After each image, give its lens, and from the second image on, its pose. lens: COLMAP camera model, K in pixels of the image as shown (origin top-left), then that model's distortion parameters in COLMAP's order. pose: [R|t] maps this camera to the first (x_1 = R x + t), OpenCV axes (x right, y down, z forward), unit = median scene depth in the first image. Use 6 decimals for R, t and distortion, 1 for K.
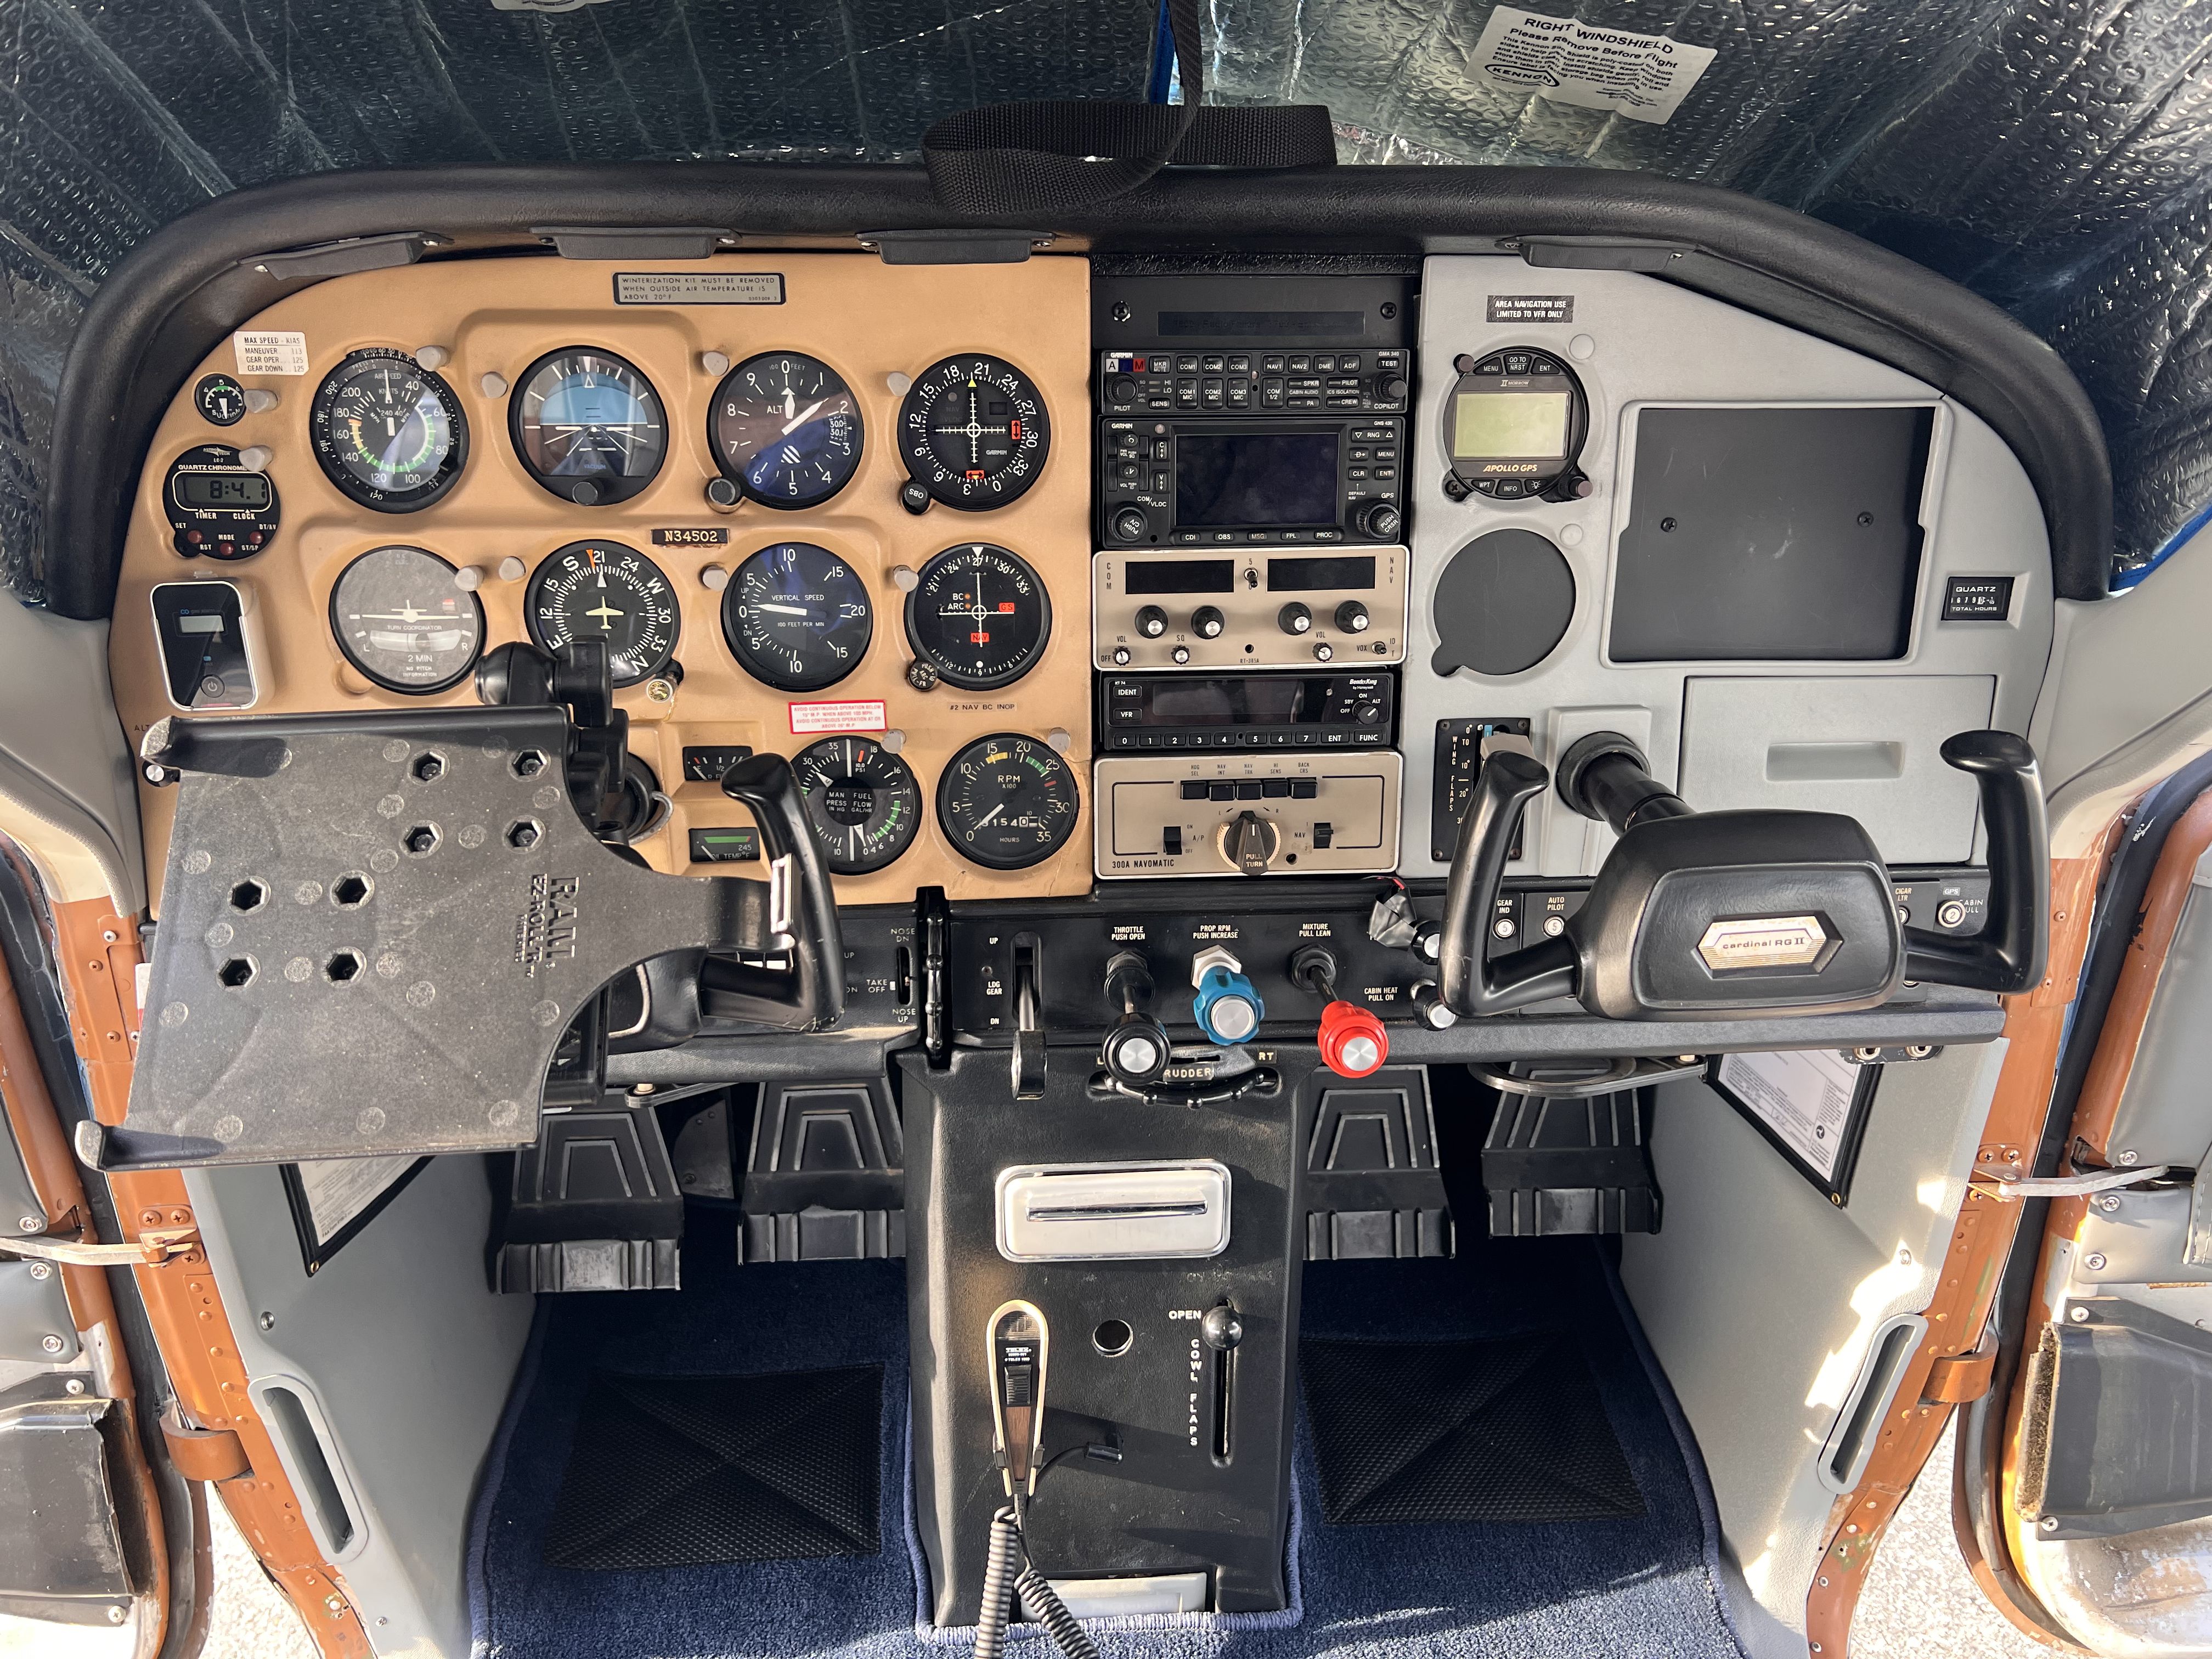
lens RADIAL K [[1674.7, 0, 1094.8], [0, 1674.7, 883.7], [0, 0, 1]] dist [0.065193, -0.212599]
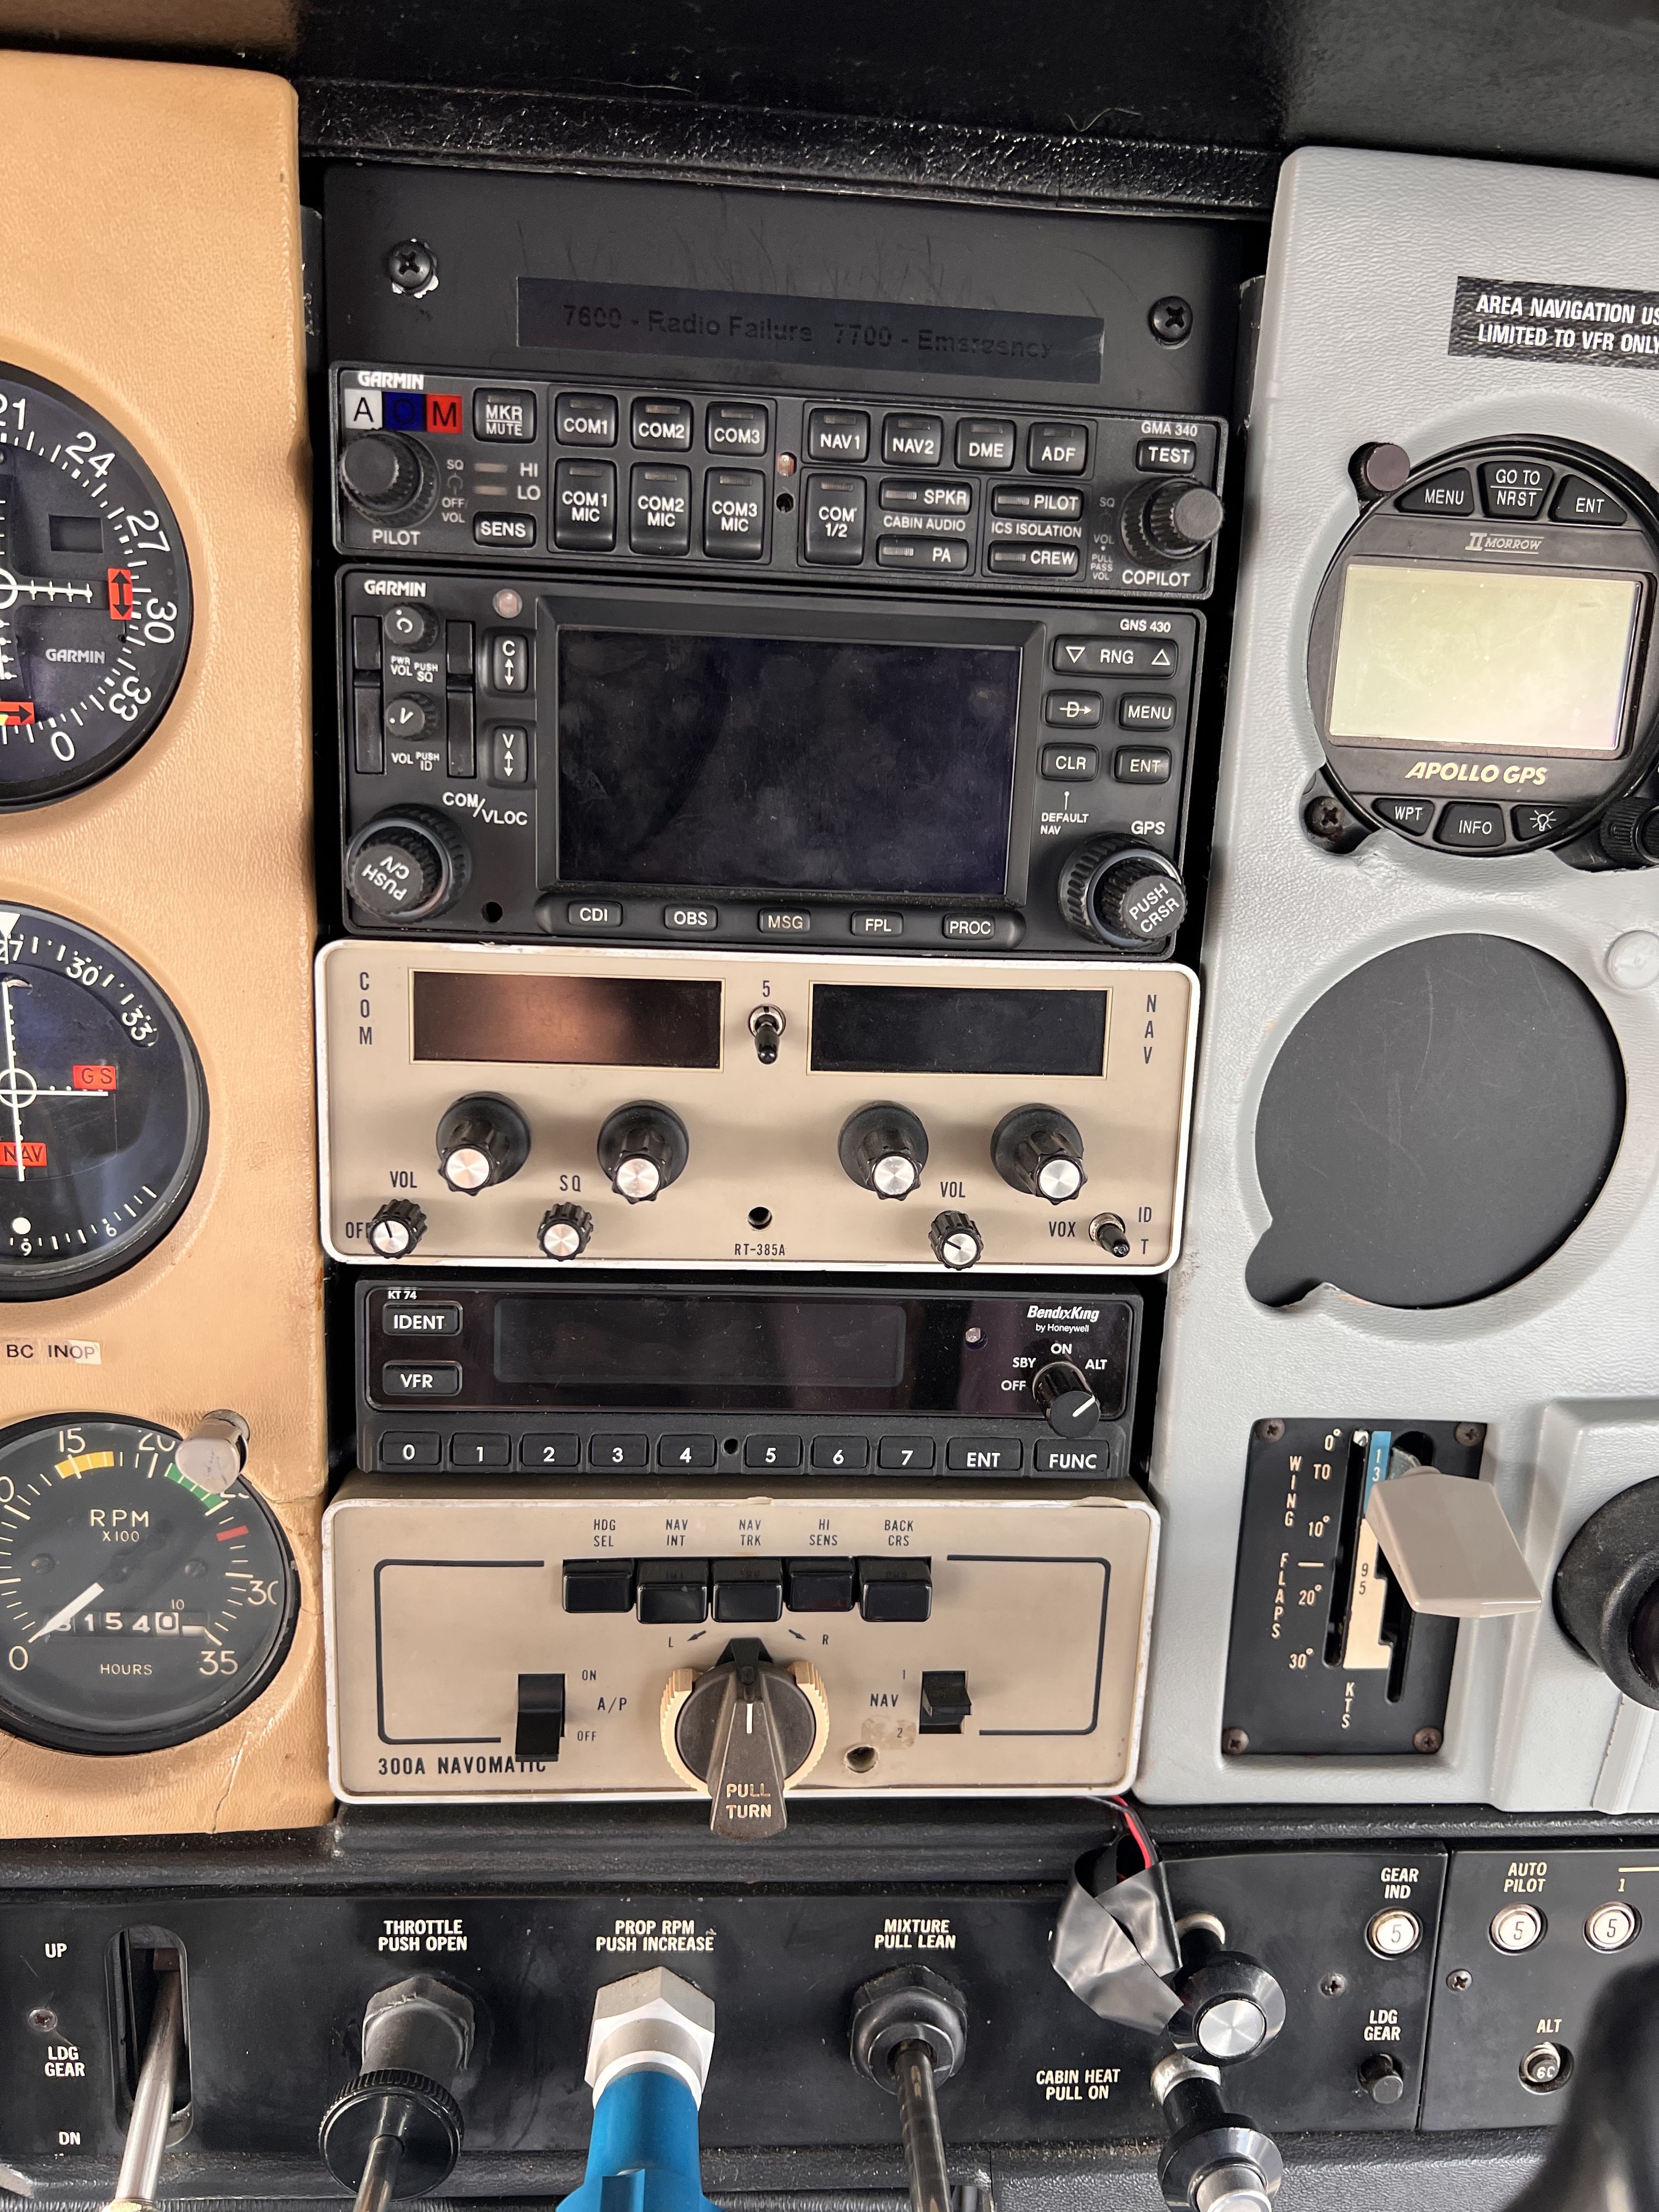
lens RADIAL K [[1674.7, 0, 829.5], [0, 1674.7, 1106.0], [0, 0, 1]] dist [0.065193, -0.212599]
pose [[0.998483, 0.045771, 0.030594, 0.096249], [-0.043603, 0.996723, -0.068133, -0.142053], [-0.033612, 0.066696, 0.997207, 0.638520]]
